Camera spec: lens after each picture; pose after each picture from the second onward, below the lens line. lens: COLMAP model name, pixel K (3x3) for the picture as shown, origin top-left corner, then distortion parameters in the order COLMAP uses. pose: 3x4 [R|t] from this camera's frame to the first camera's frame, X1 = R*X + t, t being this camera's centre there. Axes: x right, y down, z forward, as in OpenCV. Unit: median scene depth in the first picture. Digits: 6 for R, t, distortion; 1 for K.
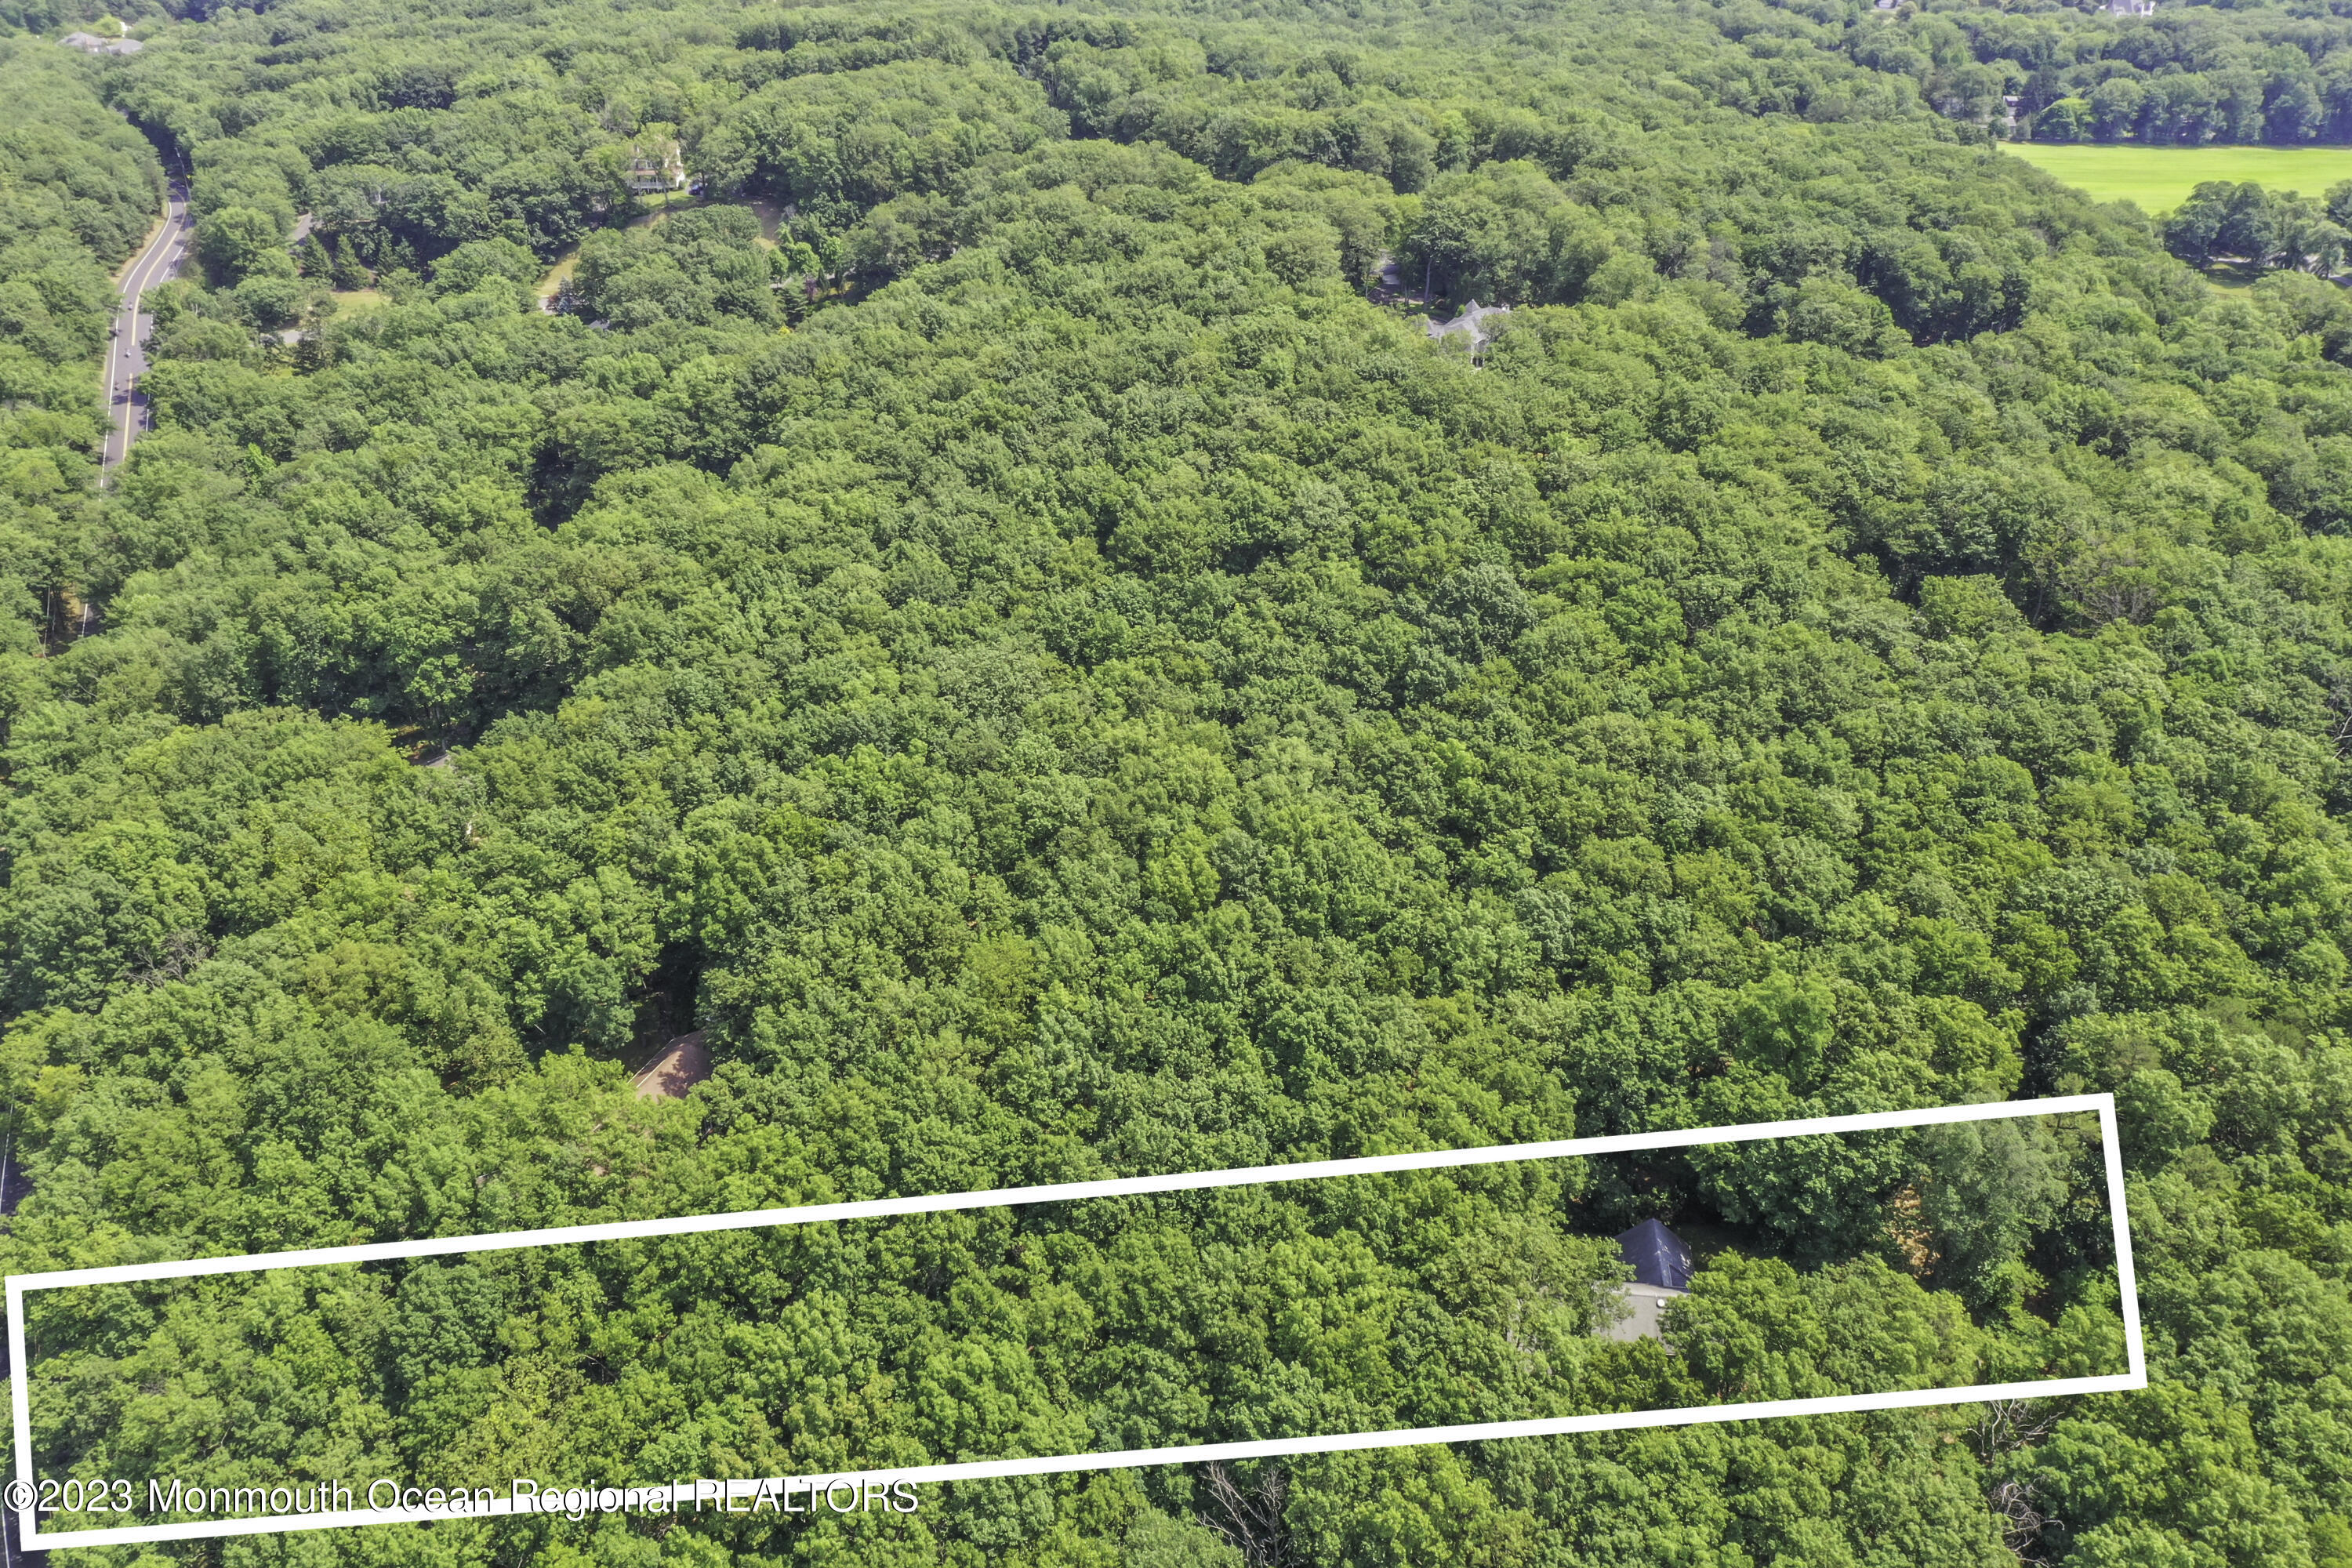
lens RADIAL K [[1847.3, 0, 1176.0], [0, 1847.3, 784.0], [0, 0, 1]] dist [-0.001685, 0.007028]
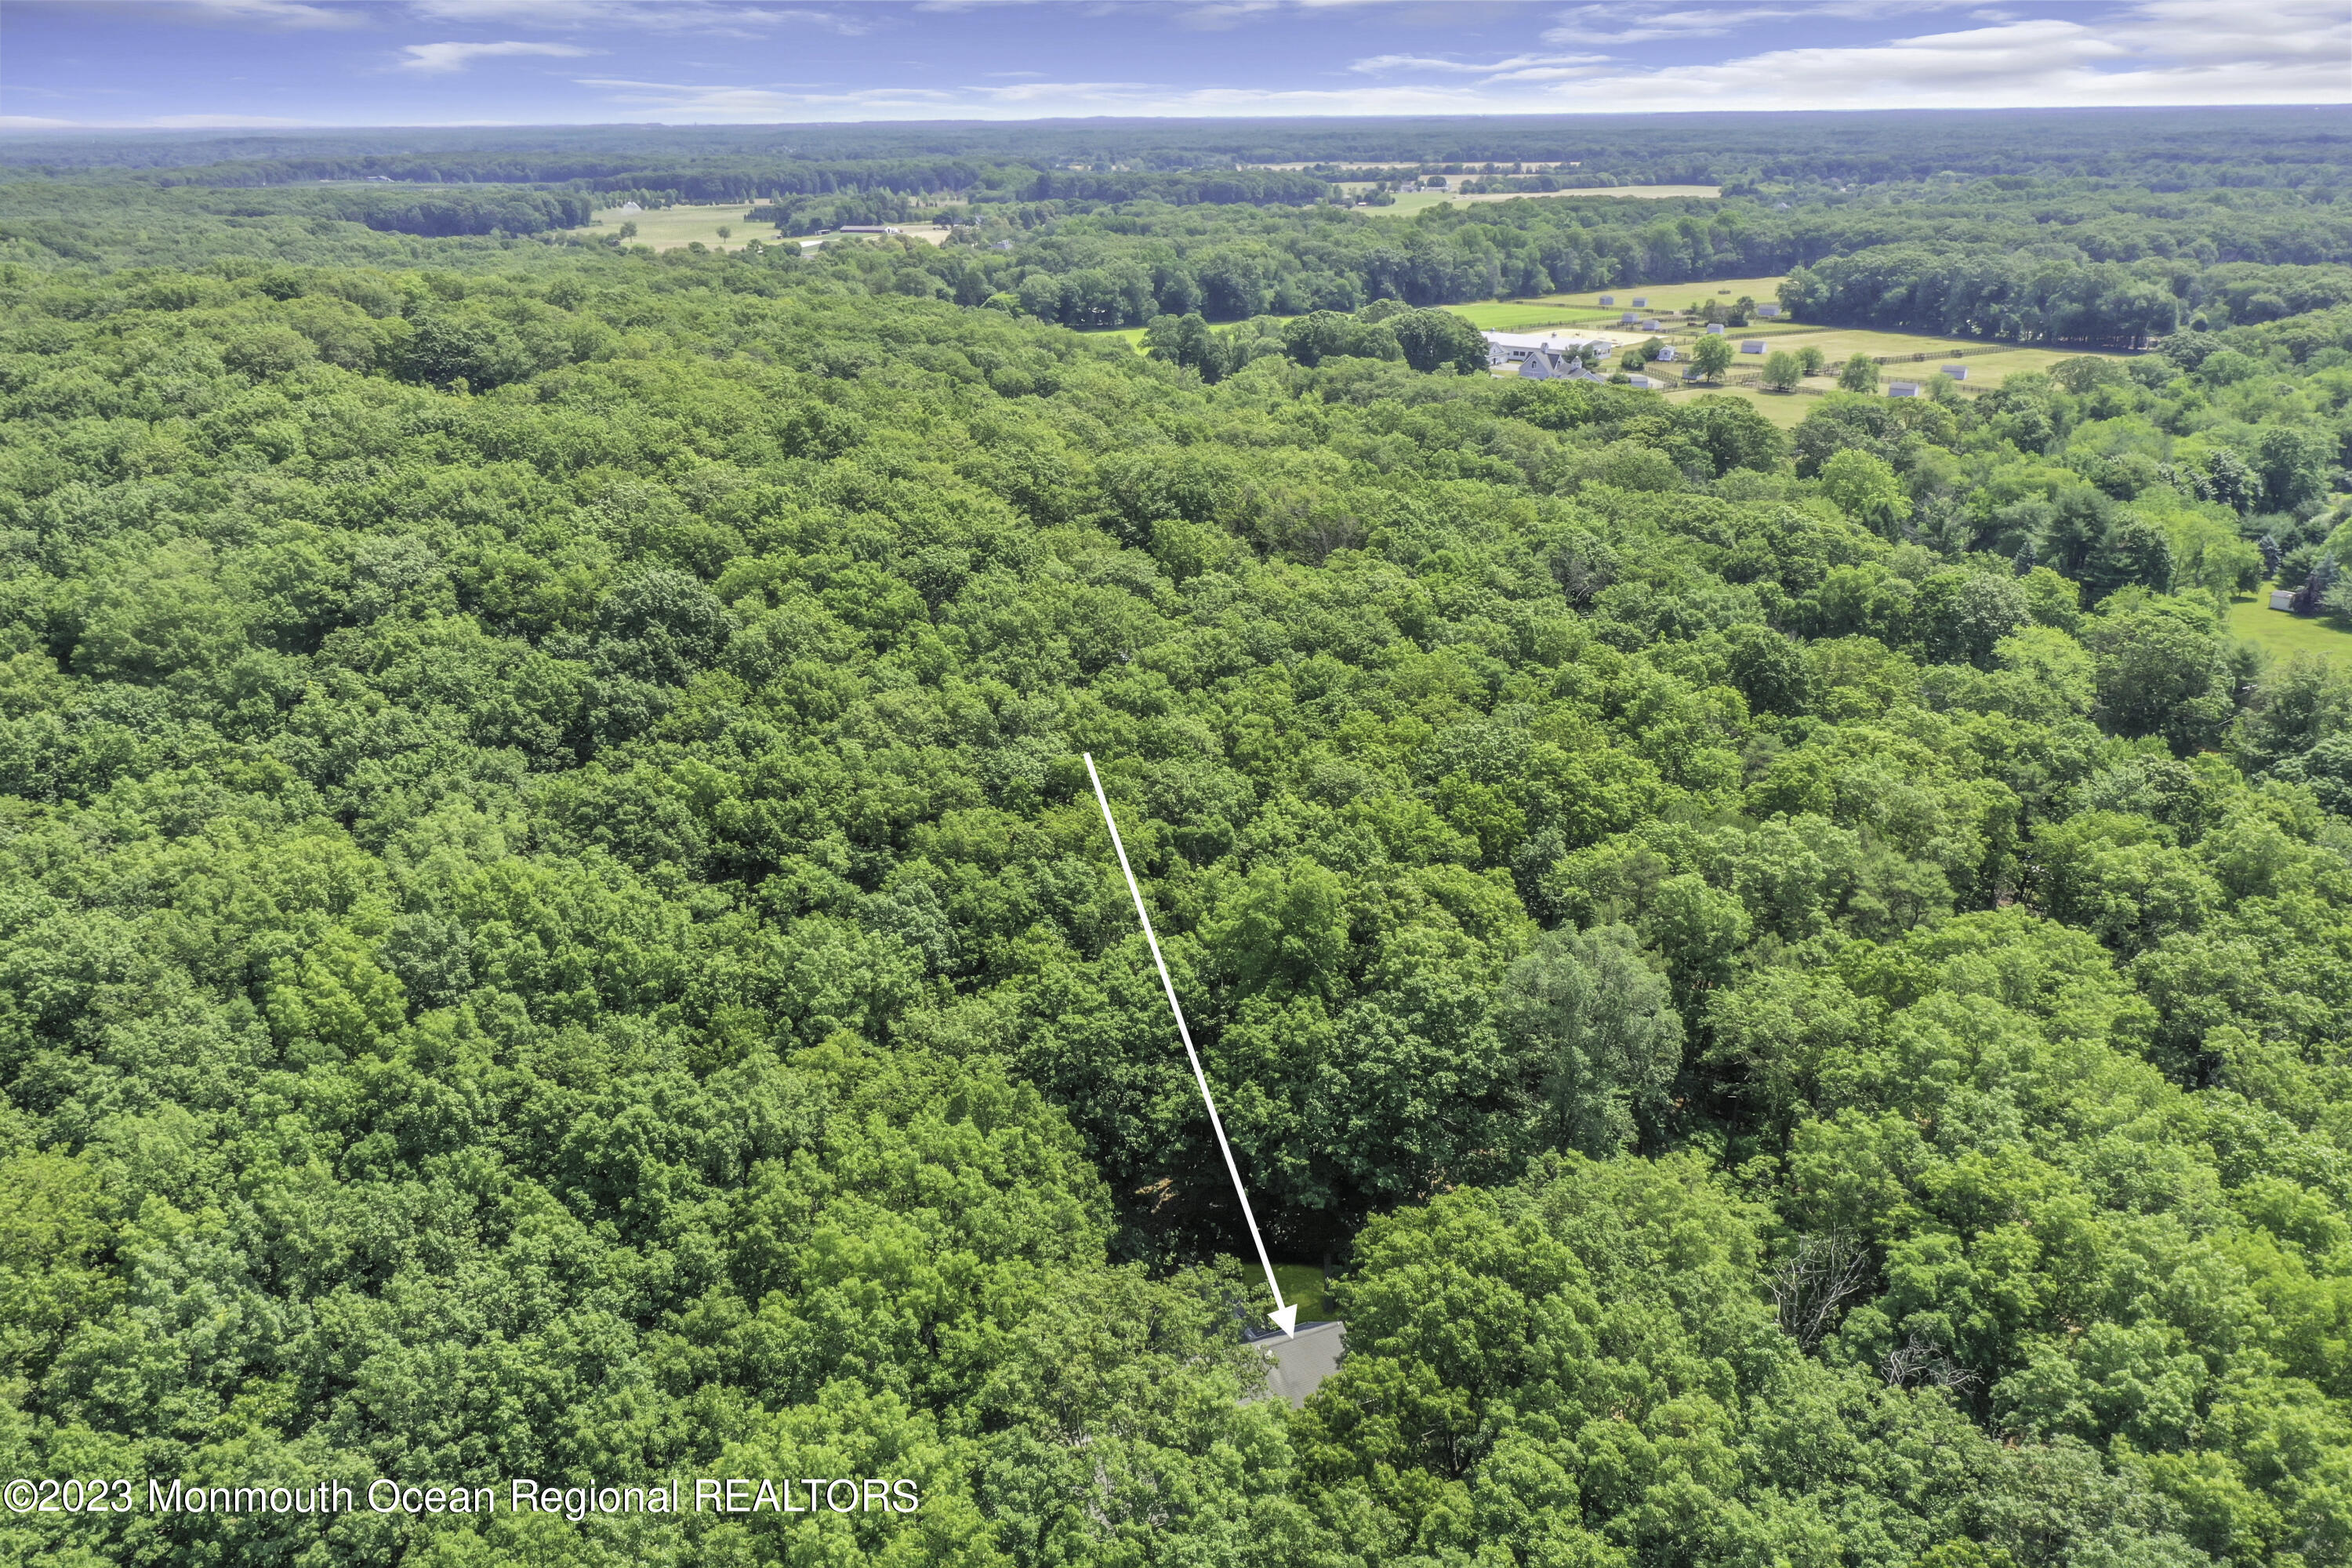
lens RADIAL K [[1847.3, 0, 1176.0], [0, 1847.3, 784.0], [0, 0, 1]] dist [-0.001685, 0.007028]
pose [[0.847432, -0.186654, 0.497010, -0.050814], [0.268175, 0.958443, -0.097307, 0.111520], [-0.458193, 0.215747, 0.862272, 0.315519]]
